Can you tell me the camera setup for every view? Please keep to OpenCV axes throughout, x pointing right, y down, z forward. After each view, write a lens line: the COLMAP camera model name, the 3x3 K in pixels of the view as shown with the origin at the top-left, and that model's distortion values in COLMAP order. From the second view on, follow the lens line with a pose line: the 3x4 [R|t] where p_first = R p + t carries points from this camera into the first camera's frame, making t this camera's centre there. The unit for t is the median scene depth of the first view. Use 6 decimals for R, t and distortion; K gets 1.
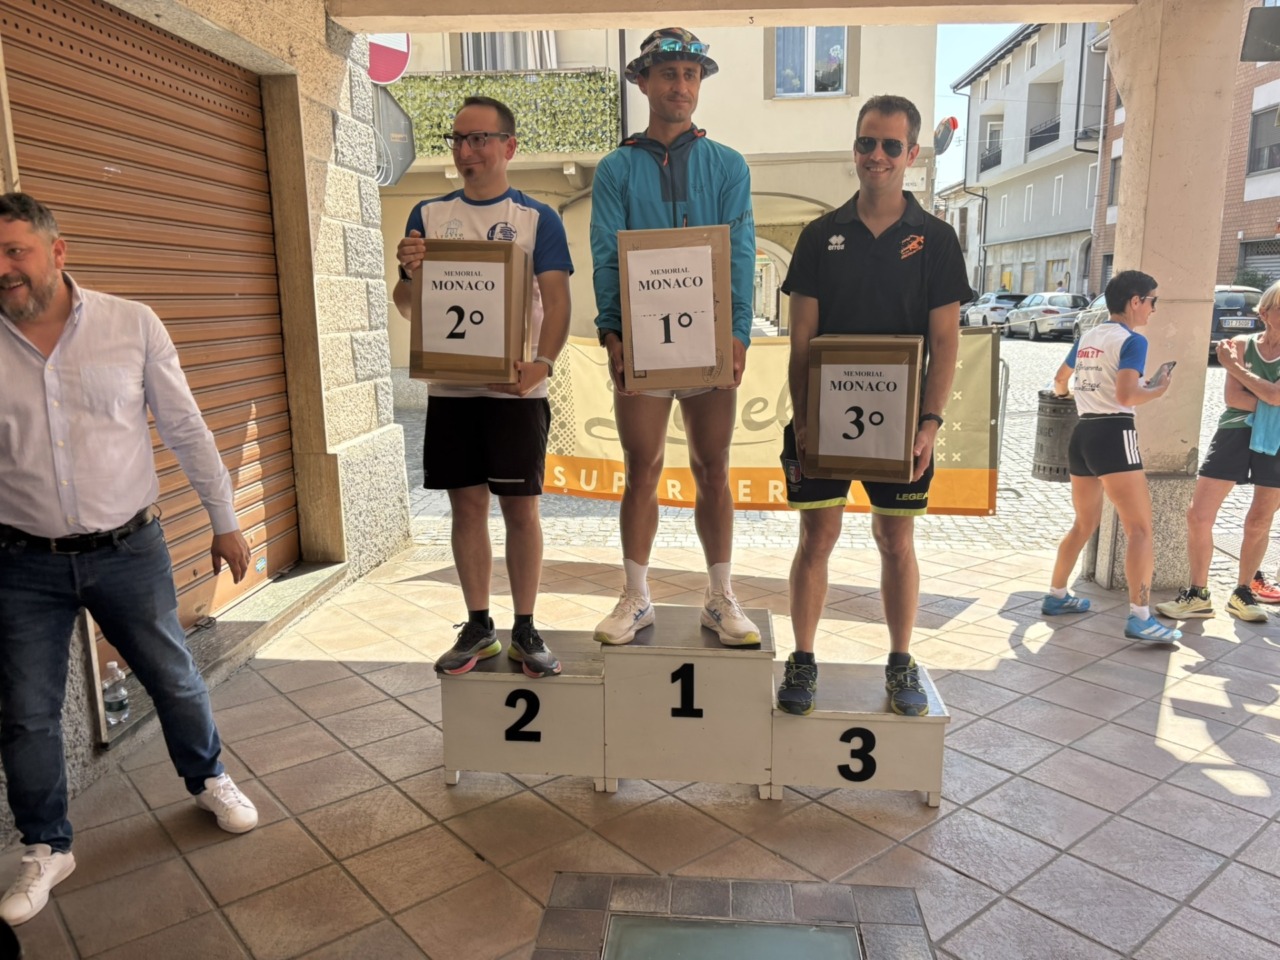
lens RADIAL K [[978.0, 0, 639.1], [0, 978.0, 484.3], [0, 0, 1]] dist [0.043147, -0.047949]
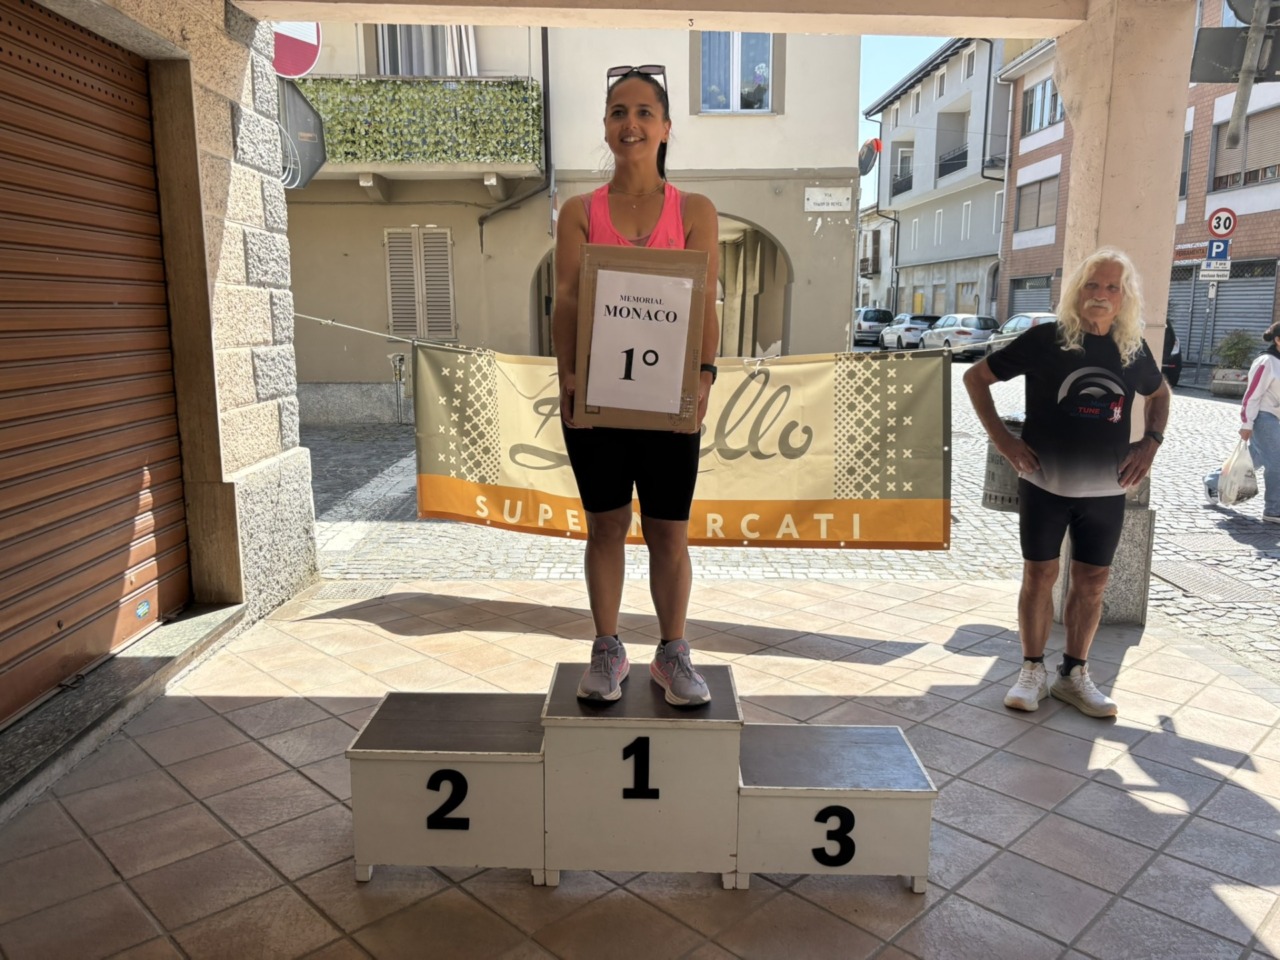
lens RADIAL K [[978.0, 0, 636.6], [0, 978.0, 478.7], [0, 0, 1]] dist [0.043147, -0.047949]
pose [[0.996678, 0.000535, 0.081437, -0.014583], [0.001208, 0.999771, -0.021363, -0.014597], [-0.081429, 0.021390, 0.996450, 0.074811]]
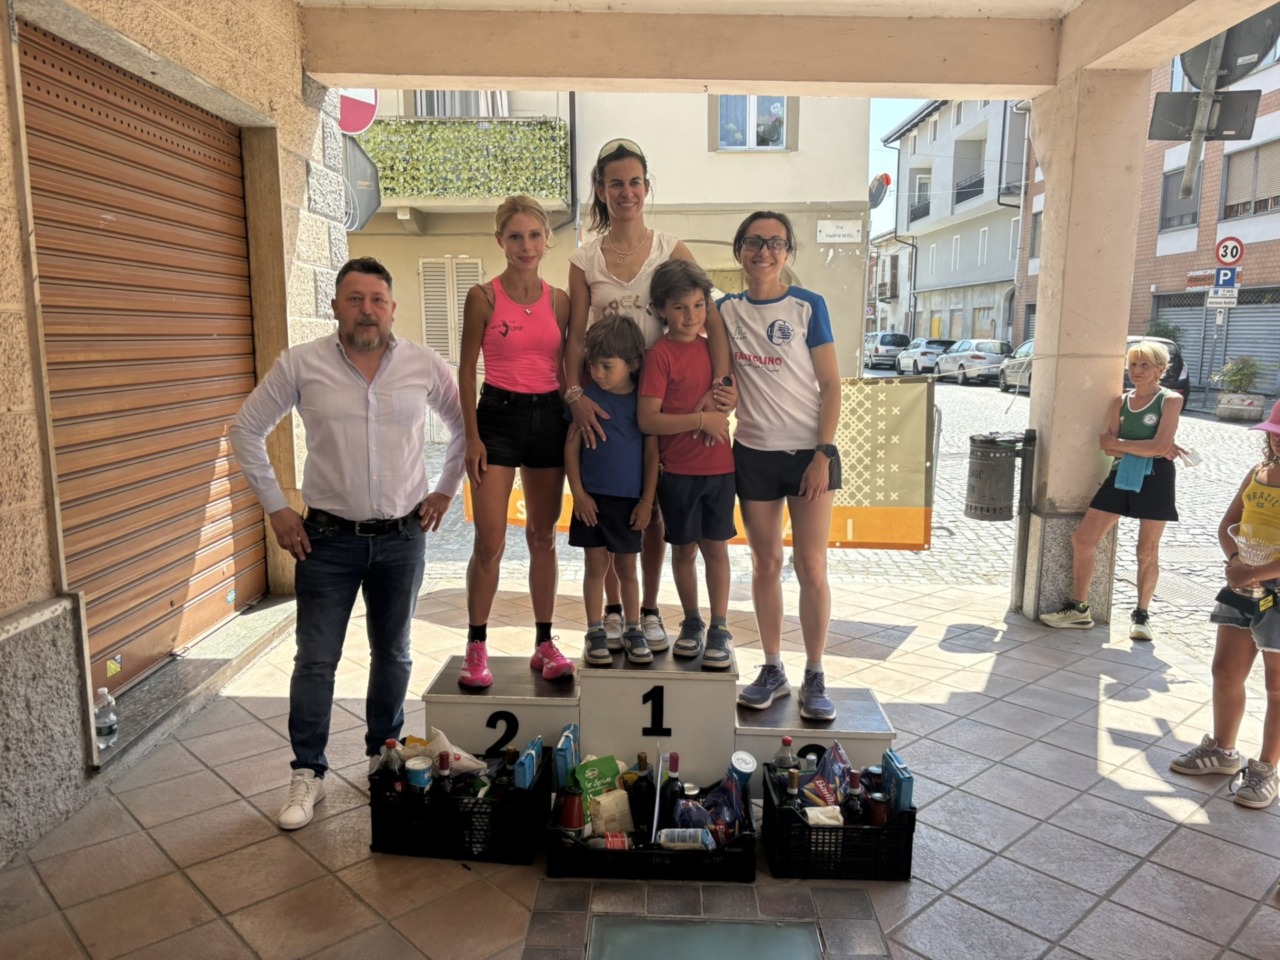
lens RADIAL K [[978.0, 0, 633.6], [0, 978.0, 487.3], [0, 0, 1]] dist [0.043147, -0.047949]
pose [[0.998231, 0.008122, 0.058898, -0.024172], [-0.006063, 0.999367, -0.035050, 0.001077], [-0.059146, 0.034631, 0.997648, -0.048834]]
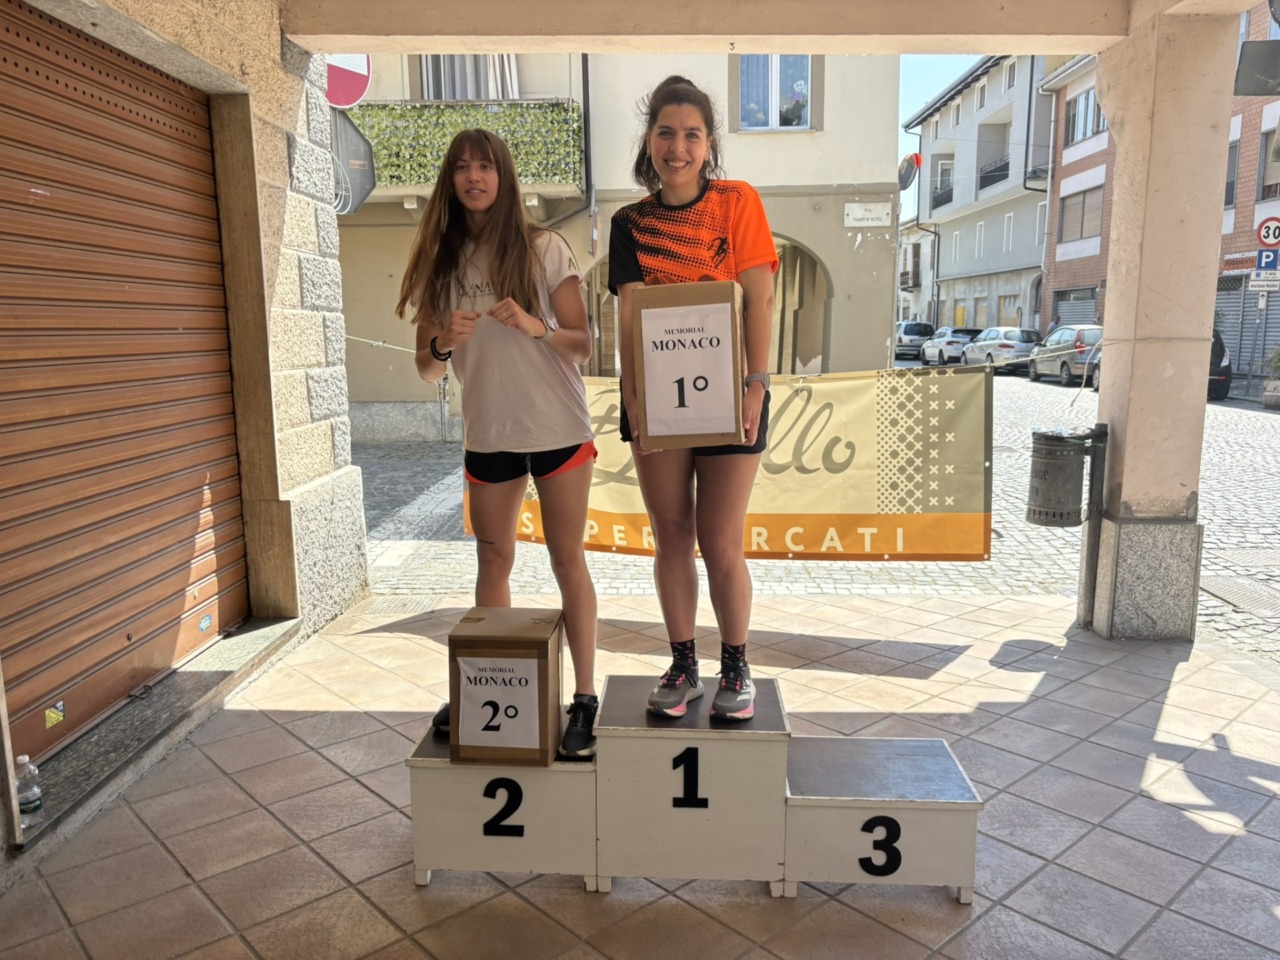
lens RADIAL K [[978.0, 0, 638.4], [0, 978.0, 487.0], [0, 0, 1]] dist [0.043147, -0.047949]
pose [[0.999029, -0.003096, 0.043938, -0.020591], [0.004376, 0.999568, -0.029076, -0.014989], [-0.043829, 0.029240, 0.998611, 0.060366]]
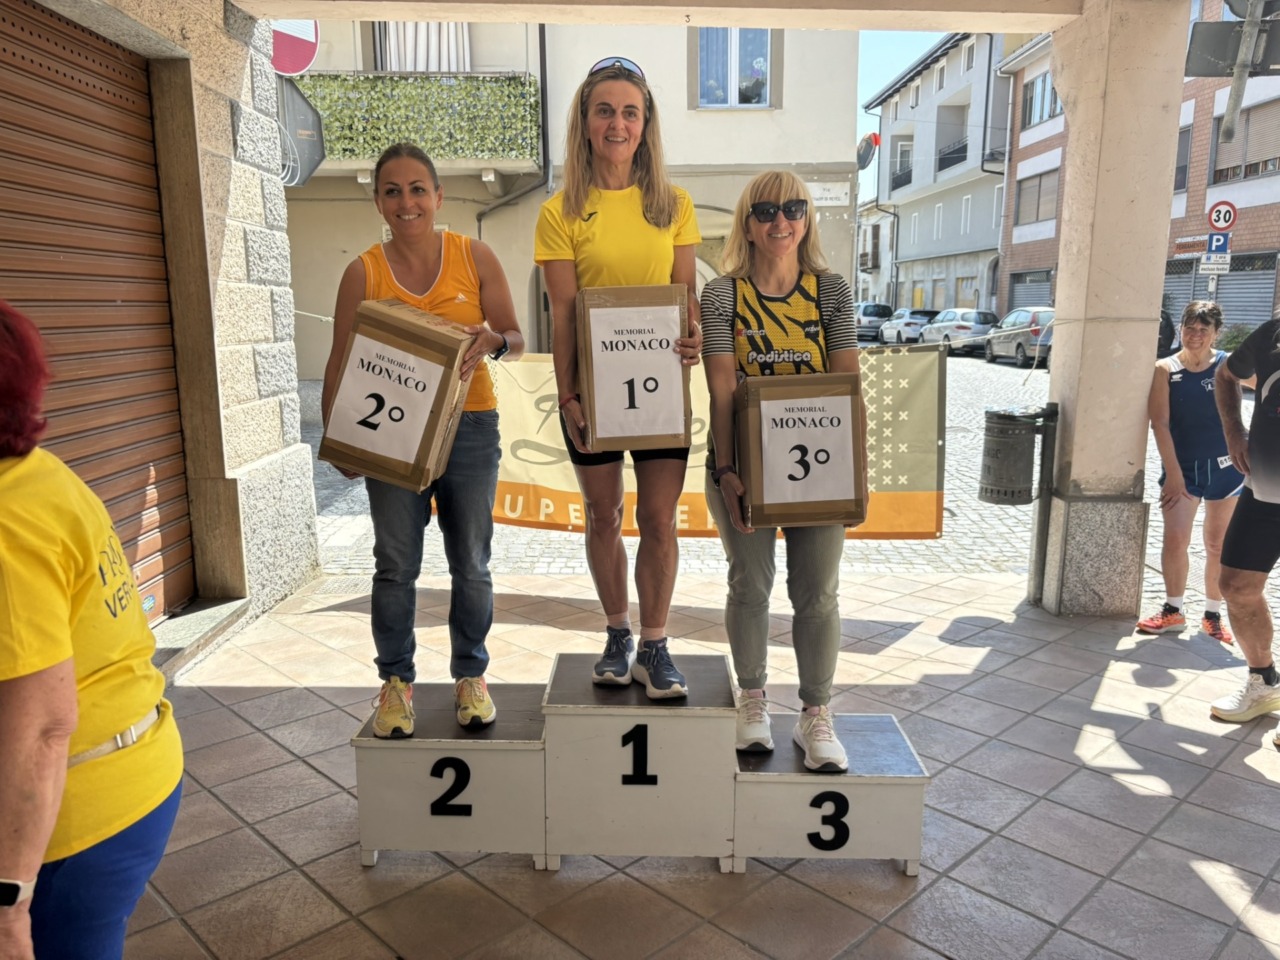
lens RADIAL K [[978.0, 0, 633.7], [0, 978.0, 488.0], [0, 0, 1]] dist [0.043147, -0.047949]
pose [[0.996879, -0.004036, 0.078839, -0.014321], [0.004700, 0.999955, -0.008243, -0.012846], [-0.078802, 0.008588, 0.996853, 0.065726]]
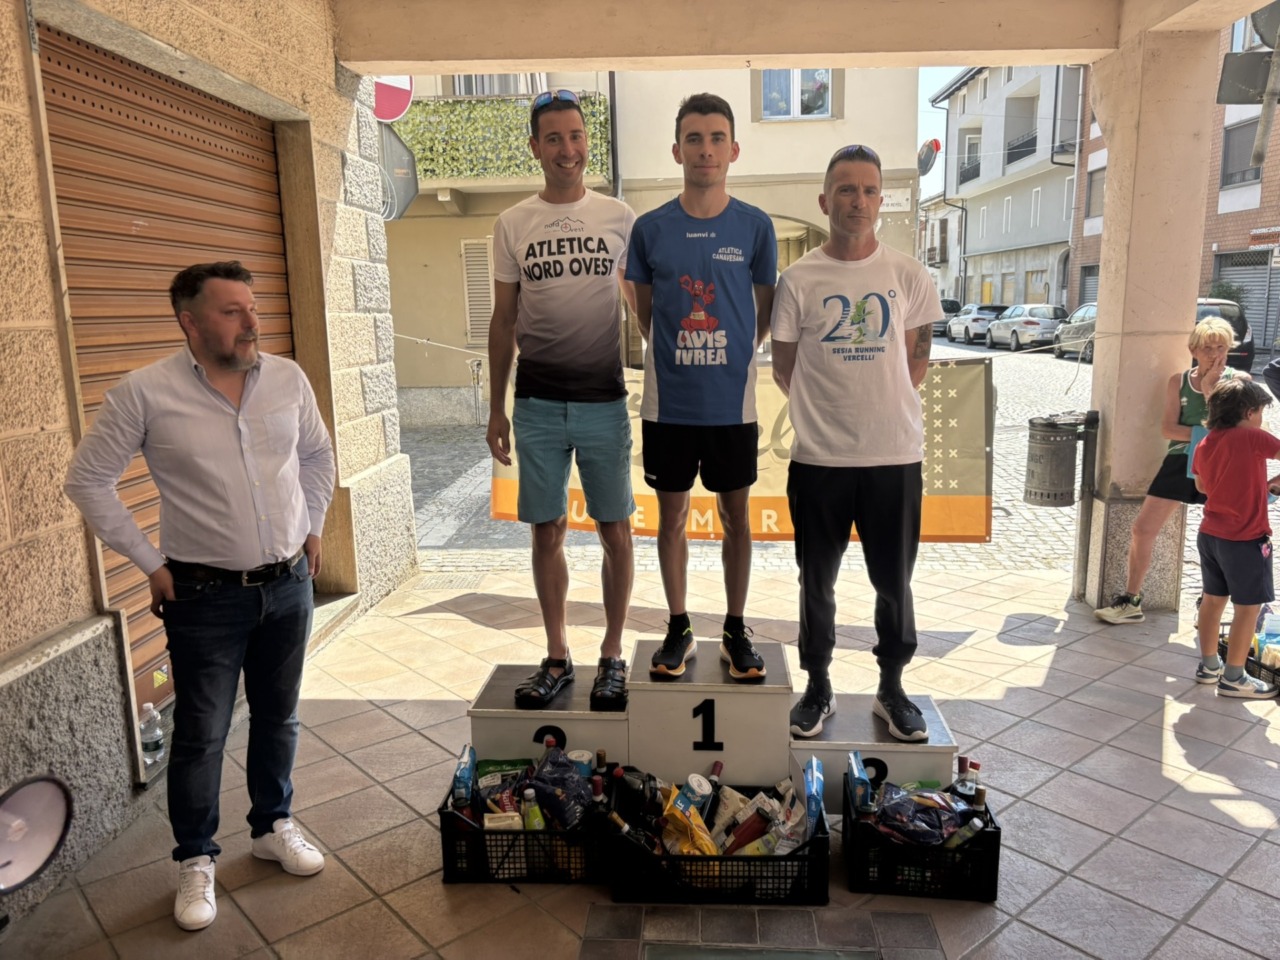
lens RADIAL K [[978.0, 0, 644.7], [0, 978.0, 484.8], [0, 0, 1]] dist [0.043147, -0.047949]
pose [[0.999717, -0.010430, 0.021372, -0.021833], [0.010612, 0.999908, -0.008397, -0.021334], [-0.021282, 0.008622, 0.999736, -0.027127]]
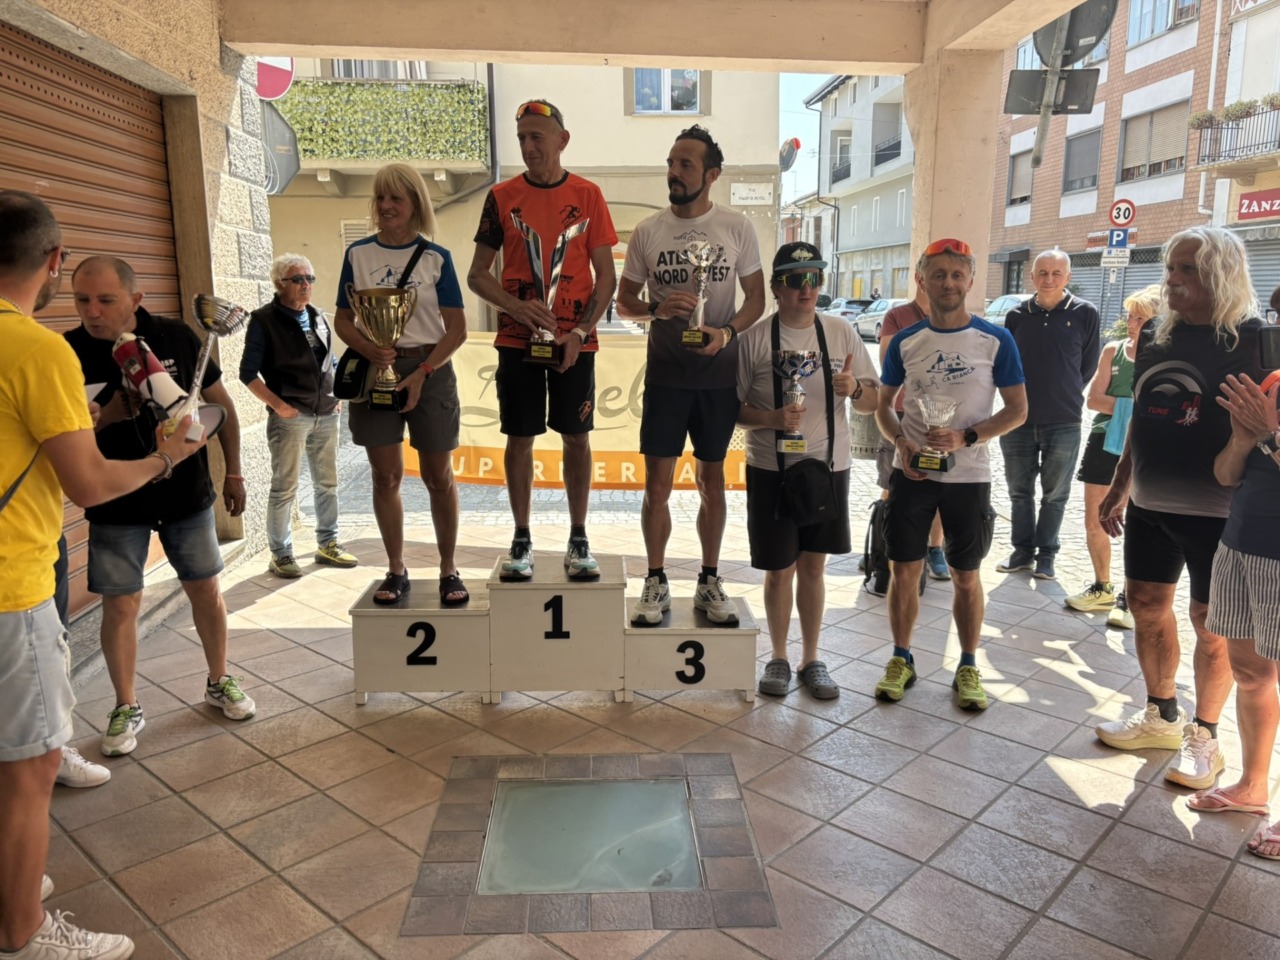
lens RADIAL K [[978.0, 0, 634.4], [0, 978.0, 480.2], [0, 0, 1]] dist [0.043147, -0.047949]
pose [[0.991944, -0.012121, 0.126095, -0.004473], [0.012785, 0.999908, -0.004457, 0.024173], [-0.126030, 0.006033, 0.992008, -0.142310]]
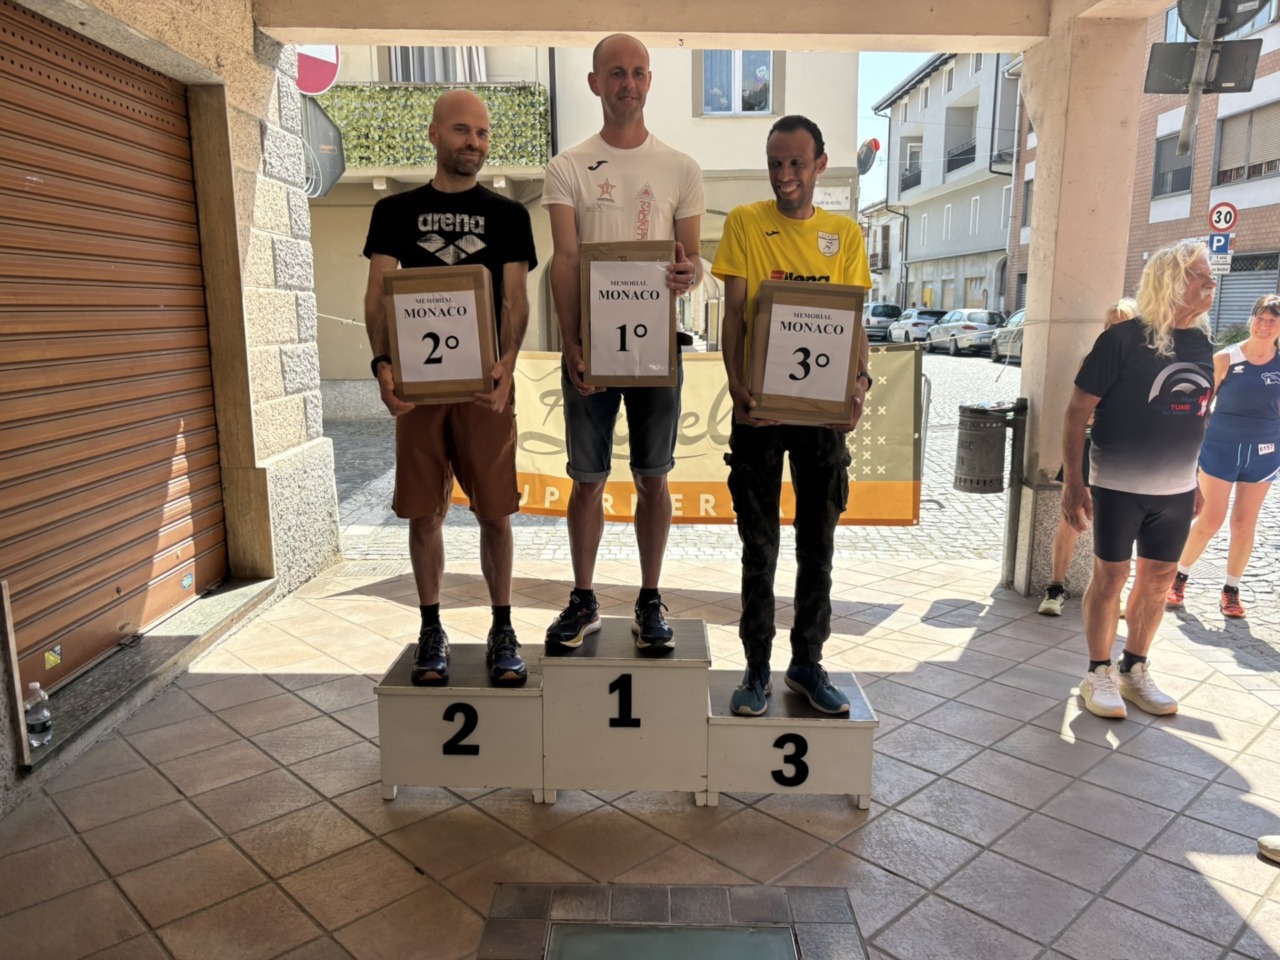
lens RADIAL K [[978.0, 0, 634.7], [0, 978.0, 487.6], [0, 0, 1]] dist [0.043147, -0.047949]
pose [[0.997756, -0.004111, 0.066823, -0.004315], [0.004751, 0.999944, -0.009416, -0.000384], [-0.066780, 0.009712, 0.997720, -0.009142]]
